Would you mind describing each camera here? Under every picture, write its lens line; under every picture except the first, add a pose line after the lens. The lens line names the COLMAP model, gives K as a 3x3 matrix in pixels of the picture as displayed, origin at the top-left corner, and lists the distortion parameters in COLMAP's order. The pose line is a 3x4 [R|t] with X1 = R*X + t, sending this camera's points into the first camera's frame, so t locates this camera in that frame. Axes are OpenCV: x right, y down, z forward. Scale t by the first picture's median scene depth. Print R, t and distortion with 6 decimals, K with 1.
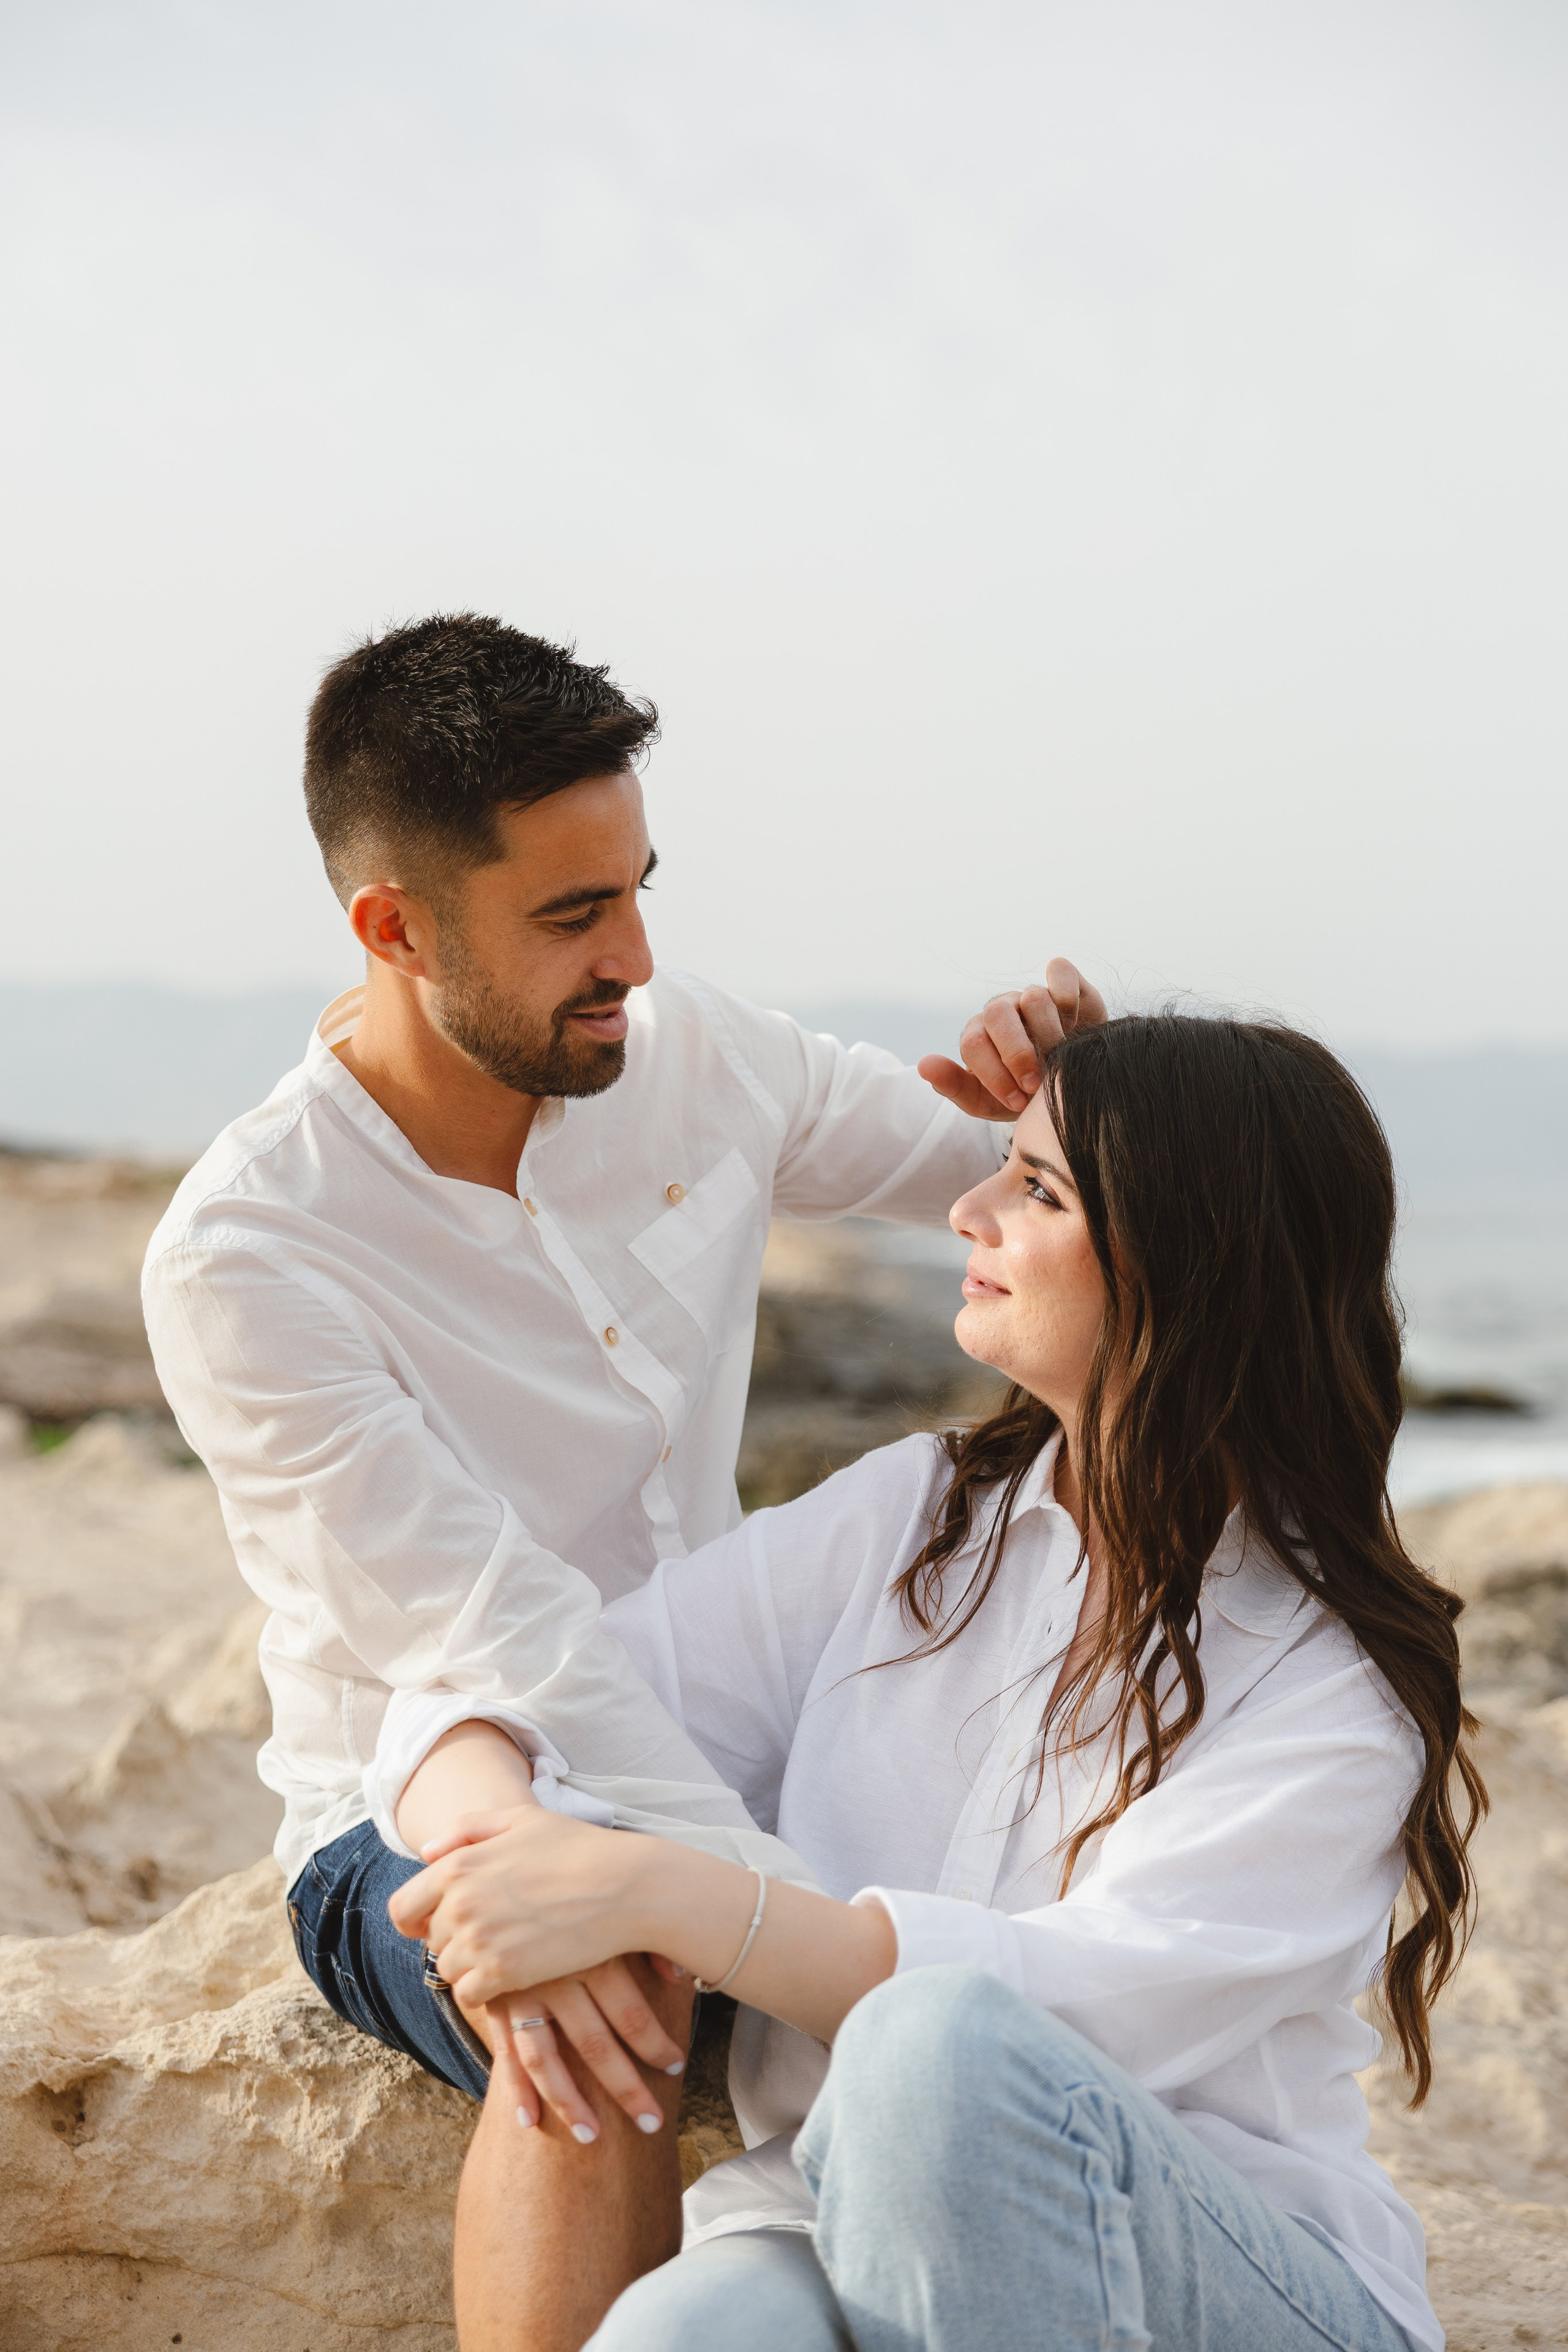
lens RADIAL K [[3689.7, 0, 805.6], [0, 3689.7, 1186.4], [0, 0, 1]] dist [0.017179, 0.000000]
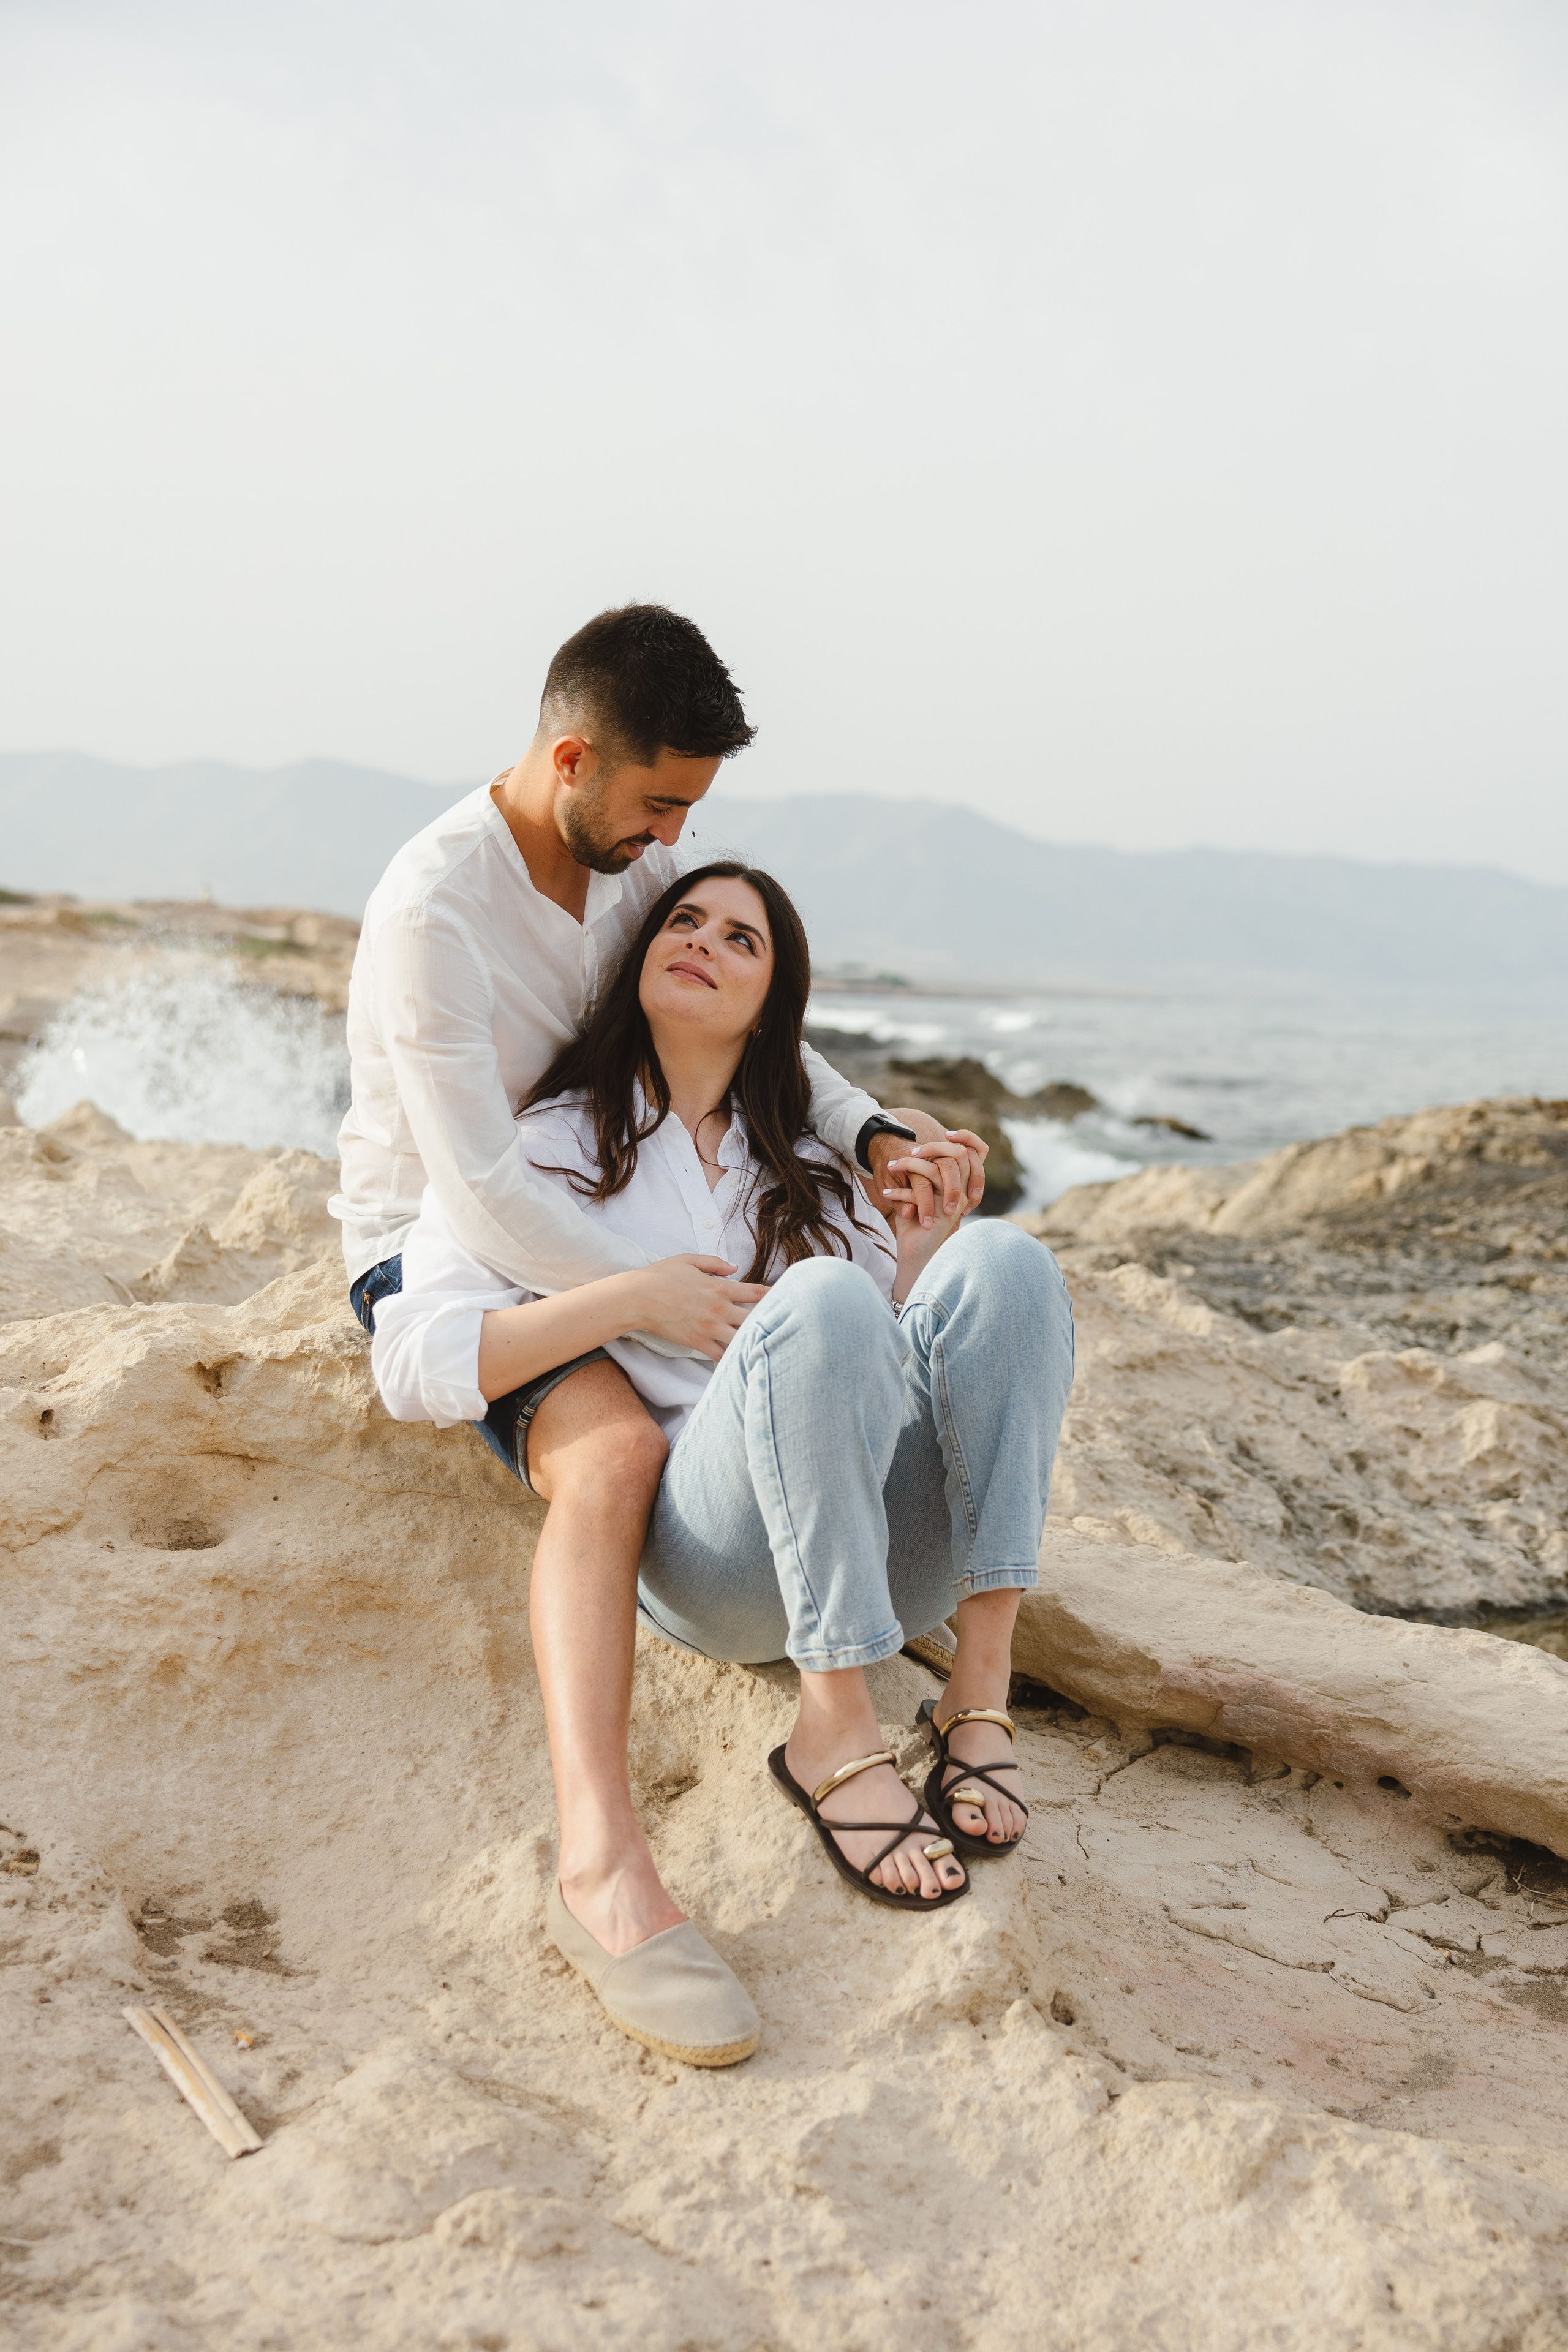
lens RADIAL K [[3086.5, 0, 773.8], [0, 3086.5, 1179.8], [0, 0, 1]] dist [0.015516, 0.000000]
pose [[0.998385, 0.026890, 0.050053, -0.004565], [-0.030502, 0.996876, 0.072856, 0.035013], [-0.047937, -0.074265, 0.996086, -0.511995]]
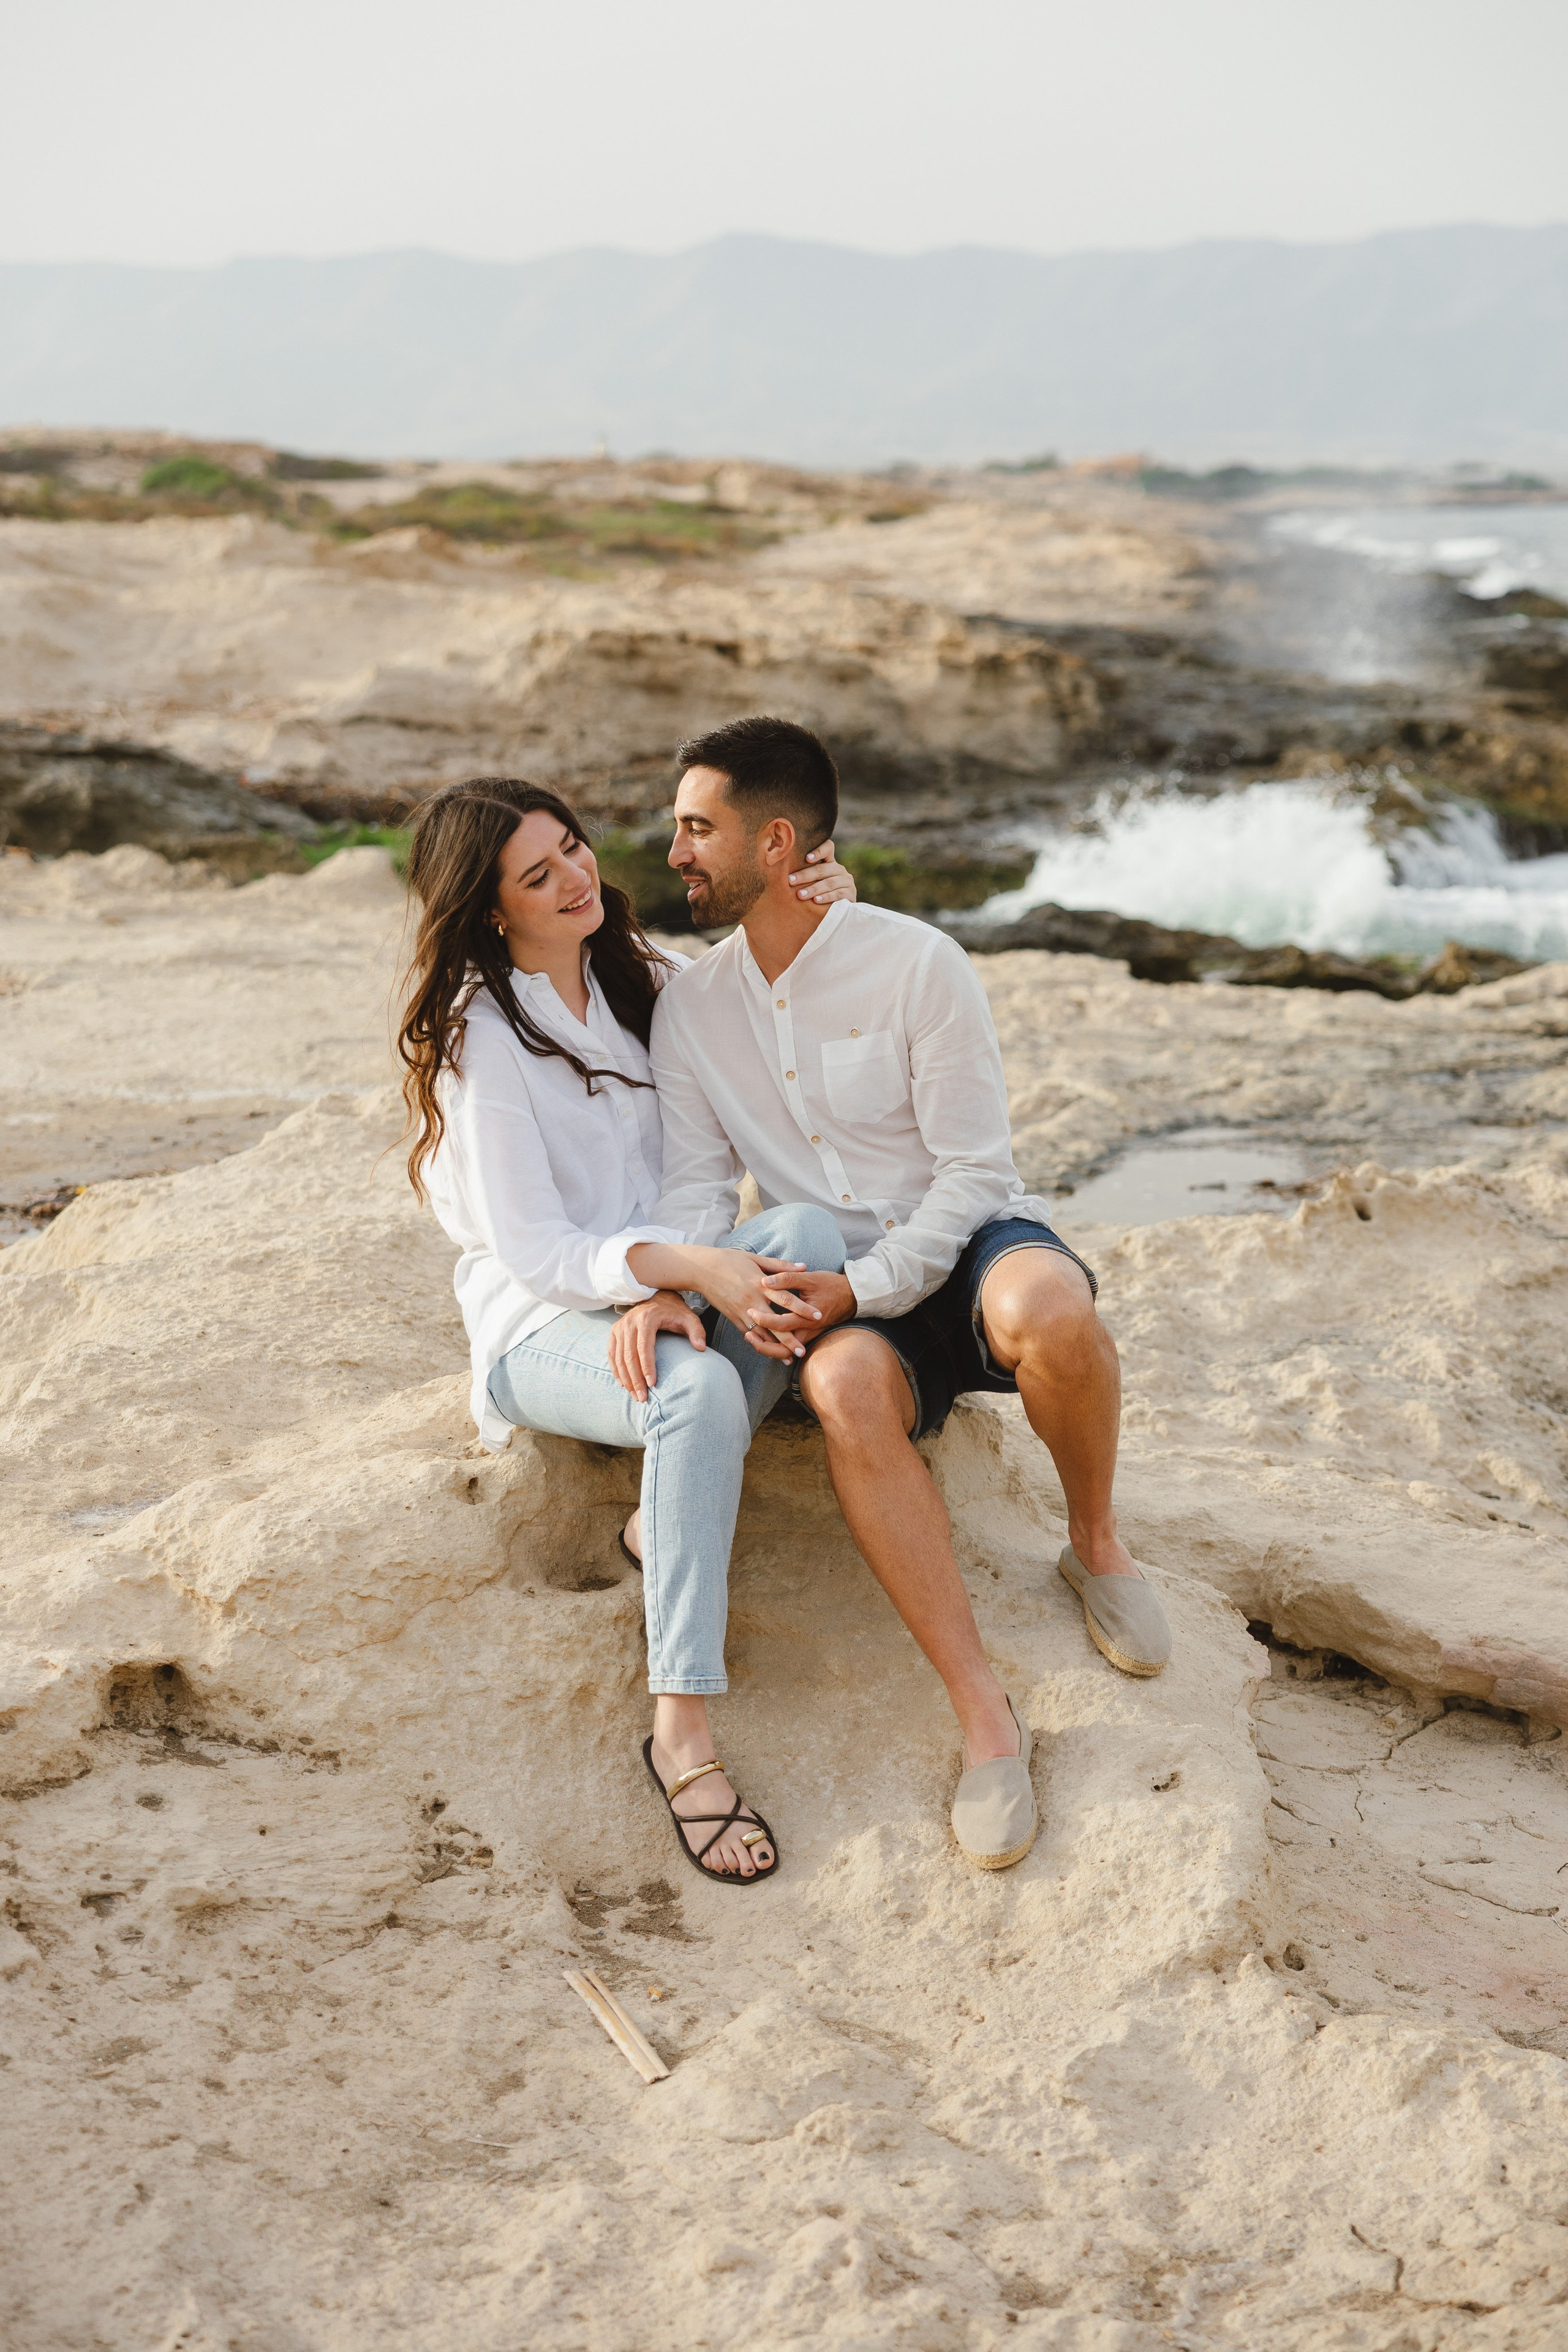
lens RADIAL K [[4258.5, 0, 797.9], [0, 4258.5, 1160.0], [0, 0, 1]] dist [0.047317, 0.000000]
pose [[0.995181, -0.023700, -0.095146, 0.150528], [0.040044, 0.983977, 0.173742, -0.336673], [0.089504, -0.176715, 0.980184, -1.393436]]
